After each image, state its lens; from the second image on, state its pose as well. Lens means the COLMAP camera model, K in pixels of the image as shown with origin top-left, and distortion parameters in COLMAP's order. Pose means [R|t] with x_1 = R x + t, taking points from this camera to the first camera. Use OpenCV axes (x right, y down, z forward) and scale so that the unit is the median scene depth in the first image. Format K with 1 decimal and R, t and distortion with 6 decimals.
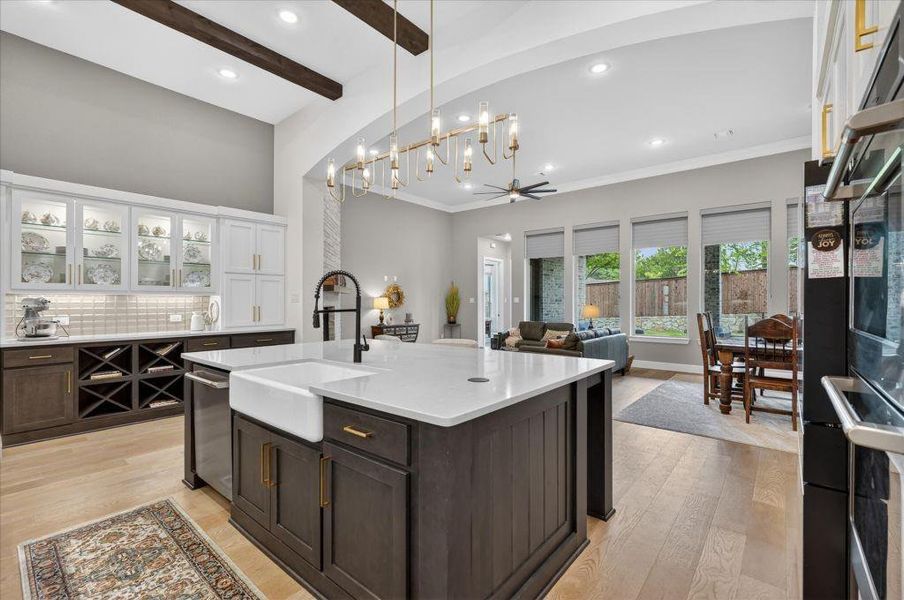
lens RADIAL K [[402.2, 0, 455.2], [0, 402.2, 298.5], [0, 0, 1]] dist [-0.012866, 0.004722]
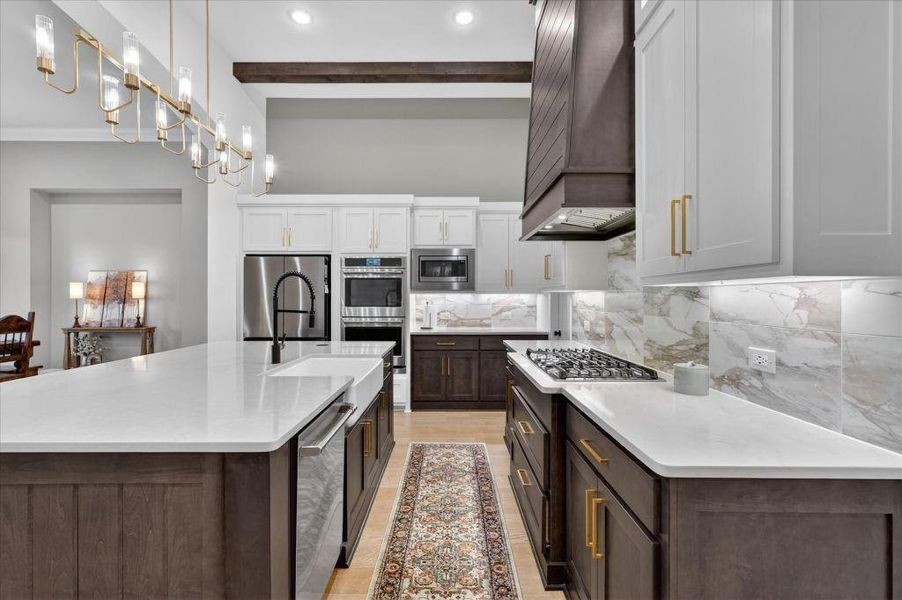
lens RADIAL K [[401.3, 0, 450.1], [0, 401.3, 297.5], [0, 0, 1]] dist [-0.012866, 0.004722]
pose [[-0.638667, -0.001301, 0.769483, -0.346231], [-0.007448, 0.999962, -0.004491, -0.000079], [-0.769448, -0.008599, -0.638652, 0.354409]]
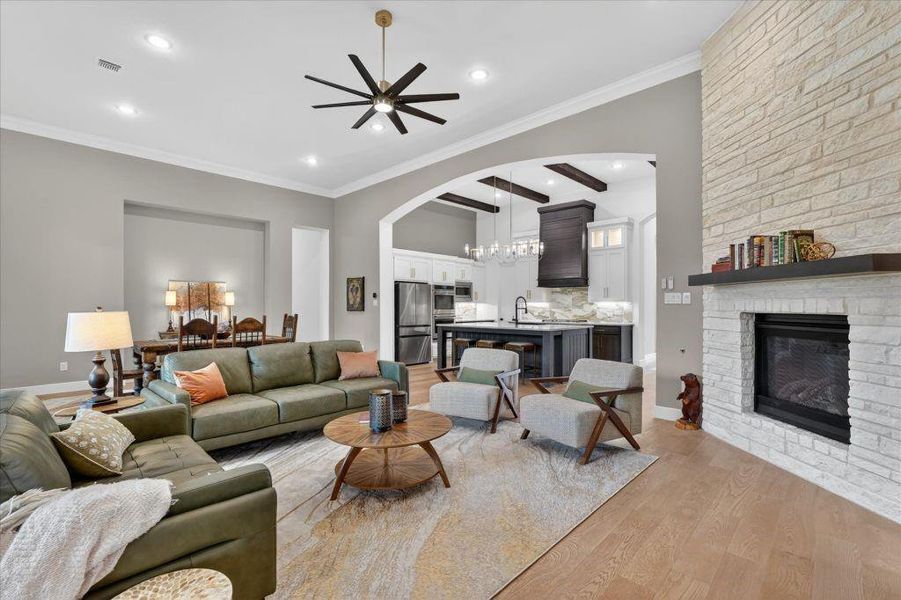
lens RADIAL K [[400.9, 0, 446.9], [0, 400.9, 302.0], [0, 0, 1]] dist [-0.012866, 0.004722]
pose [[-0.996862, 0.001916, 0.079131, 0.014524], [0.000201, 0.999765, -0.021677, 0.013765], [-0.079154, -0.021594, -0.996629, 1.152471]]
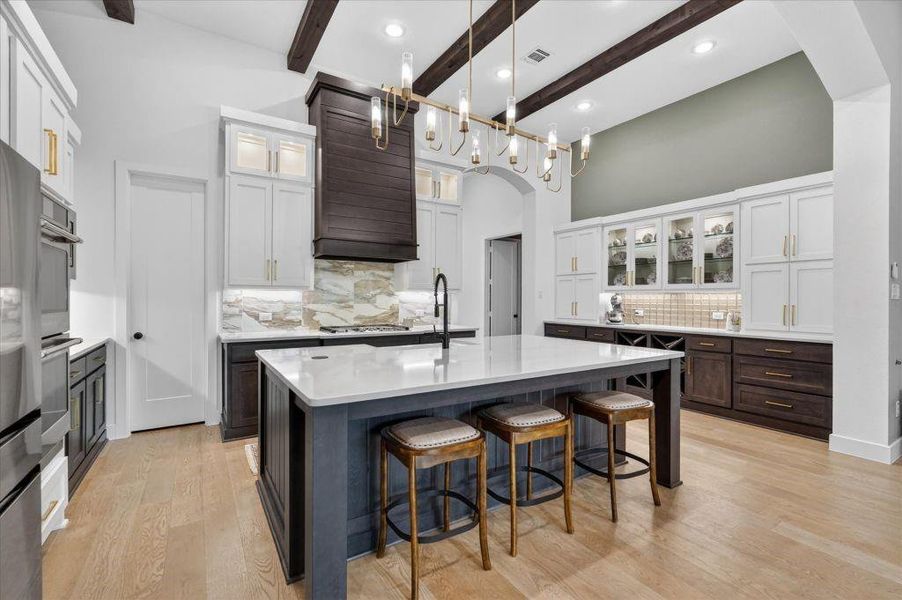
lens RADIAL K [[401.3, 0, 445.2], [0, 401.3, 298.7], [0, 0, 1]] dist [-0.012866, 0.004722]
pose [[-0.311632, -0.001367, -0.950202, 0.242171], [0.003966, 0.999988, -0.002740, 0.004129], [0.950195, -0.004623, -0.311623, 0.372592]]
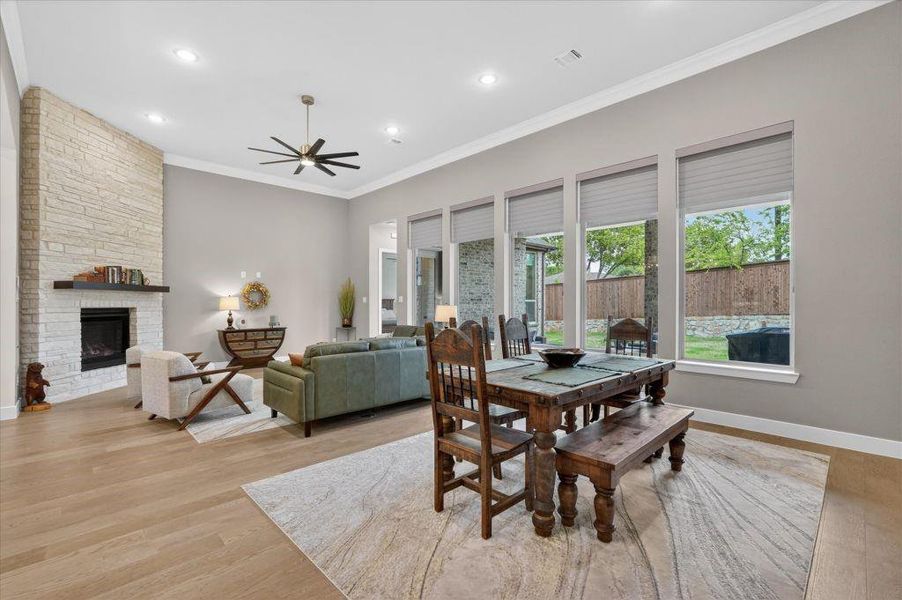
lens RADIAL K [[401.3, 0, 455.8], [0, 401.3, 301.0], [0, 0, 1]] dist [-0.012866, 0.004722]
pose [[0.993817, -0.001788, -0.111020, 0.387215], [0.002485, 0.999978, 0.006141, 0.002383], [0.111007, -0.006379, 0.993799, 0.205353]]
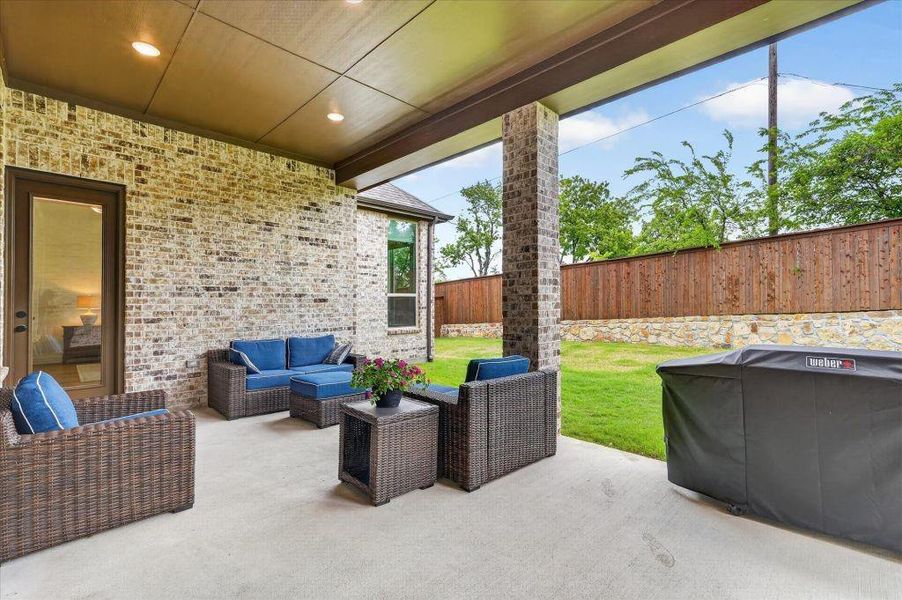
lens RADIAL K [[401.3, 0, 459.0], [0, 401.3, 300.6], [0, 0, 1]] dist [-0.012866, 0.004722]
pose [[0.995455, -0.006162, -0.095030, 0.711953], [0.006392, 0.999977, 0.002116, 0.024014], [0.095014, -0.002714, 0.995472, 0.725200]]
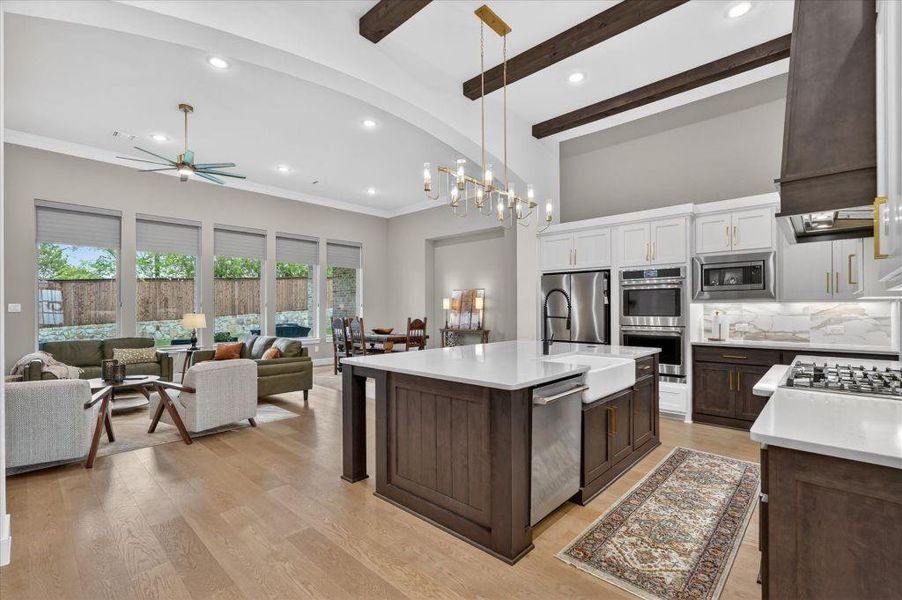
lens RADIAL K [[401.3, 0, 450.5], [0, 401.3, 307.0], [0, 0, 1]] dist [-0.012866, 0.004722]
pose [[0.060468, 0.004784, 0.998159, -0.442193], [-0.006772, 0.999967, -0.004382, 0.002016], [-0.998147, -0.006495, 0.060499, 0.338456]]
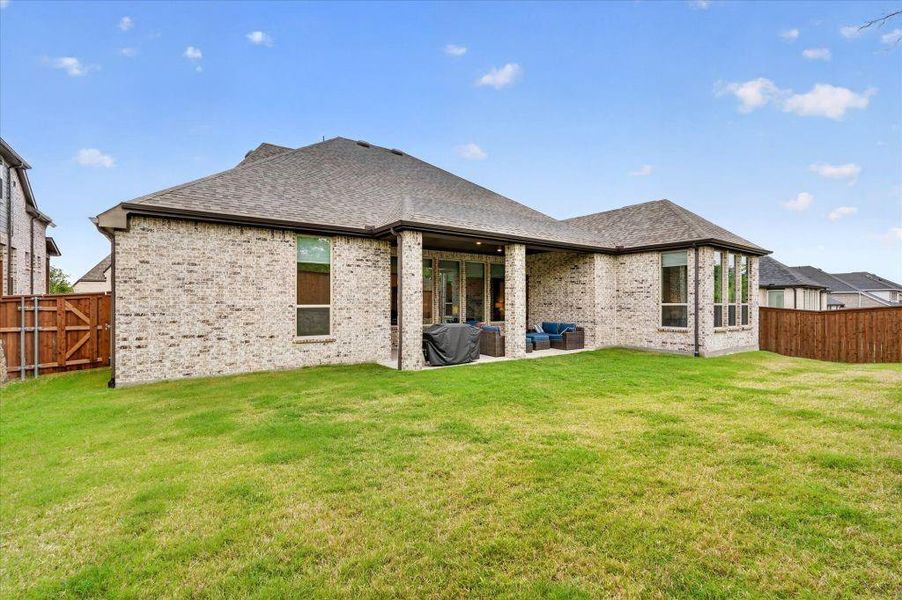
lens RADIAL K [[431.3, 0, 450.5], [0, 431.3, 299.9], [0, 0, 1]] dist [-0.003398, -0.000093]
pose [[-0.234550, -0.007553, -0.972075, 2.073288], [0.008268, 0.999918, -0.009764, 0.004297], [0.972069, -0.010327, -0.234469, 1.275482]]
